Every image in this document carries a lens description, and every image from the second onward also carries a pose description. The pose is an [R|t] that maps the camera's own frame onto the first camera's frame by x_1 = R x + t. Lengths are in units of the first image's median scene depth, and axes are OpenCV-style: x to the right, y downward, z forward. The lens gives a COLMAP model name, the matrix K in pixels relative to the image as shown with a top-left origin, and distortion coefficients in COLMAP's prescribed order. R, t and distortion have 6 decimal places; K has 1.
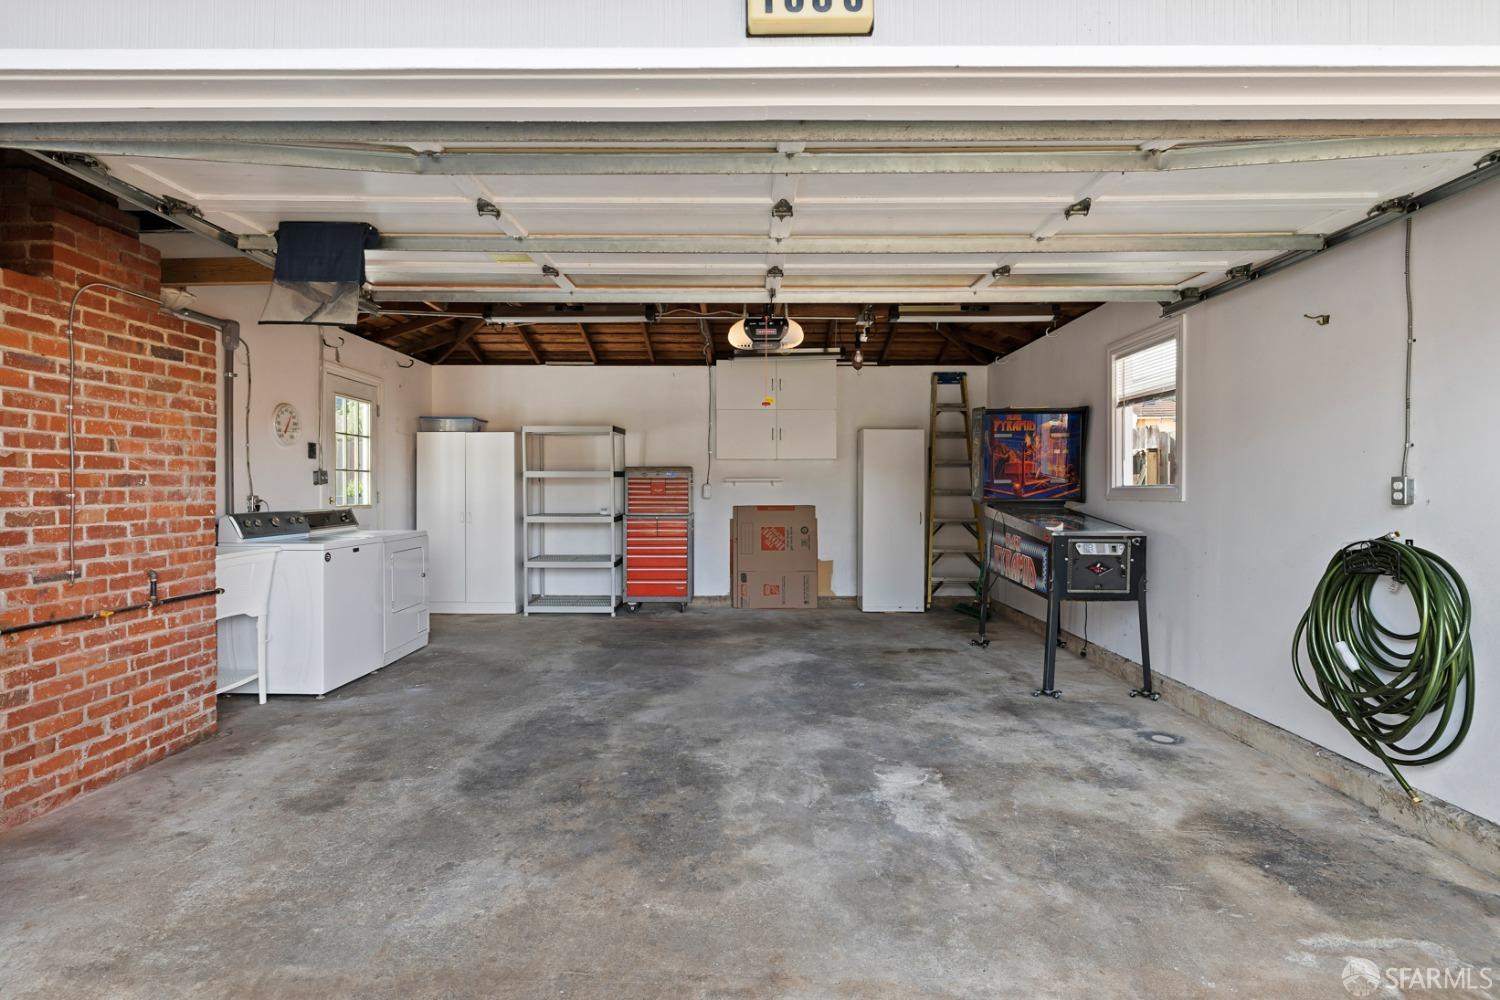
lens RADIAL K [[733.5, 0, 749.6], [0, 733.5, 494.4], [0, 0, 1]] dist [-0.000308, -0.000033]
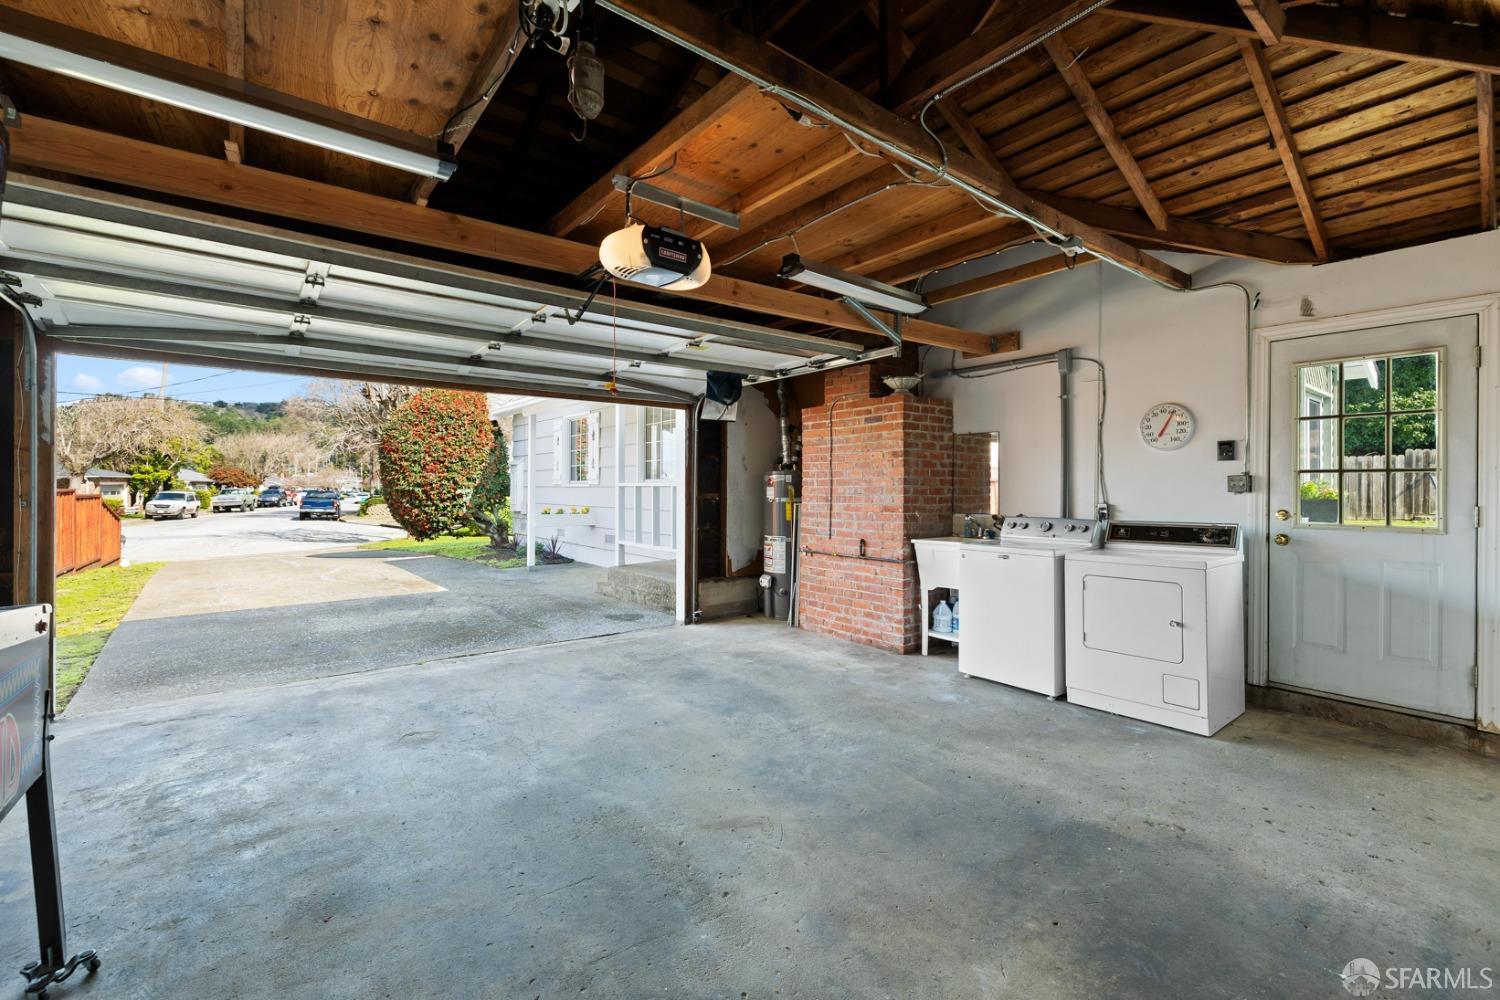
lens RADIAL K [[649.4, 0, 749.2], [0, 649.4, 494.6], [0, 0, 1]] dist [-0.000688, 0.000035]
pose [[-0.782370, 0.002869, -0.622807, 0.298212], [-0.007187, 0.999881, 0.013635, -0.021005], [0.622772, 0.015144, -0.782257, 1.448720]]
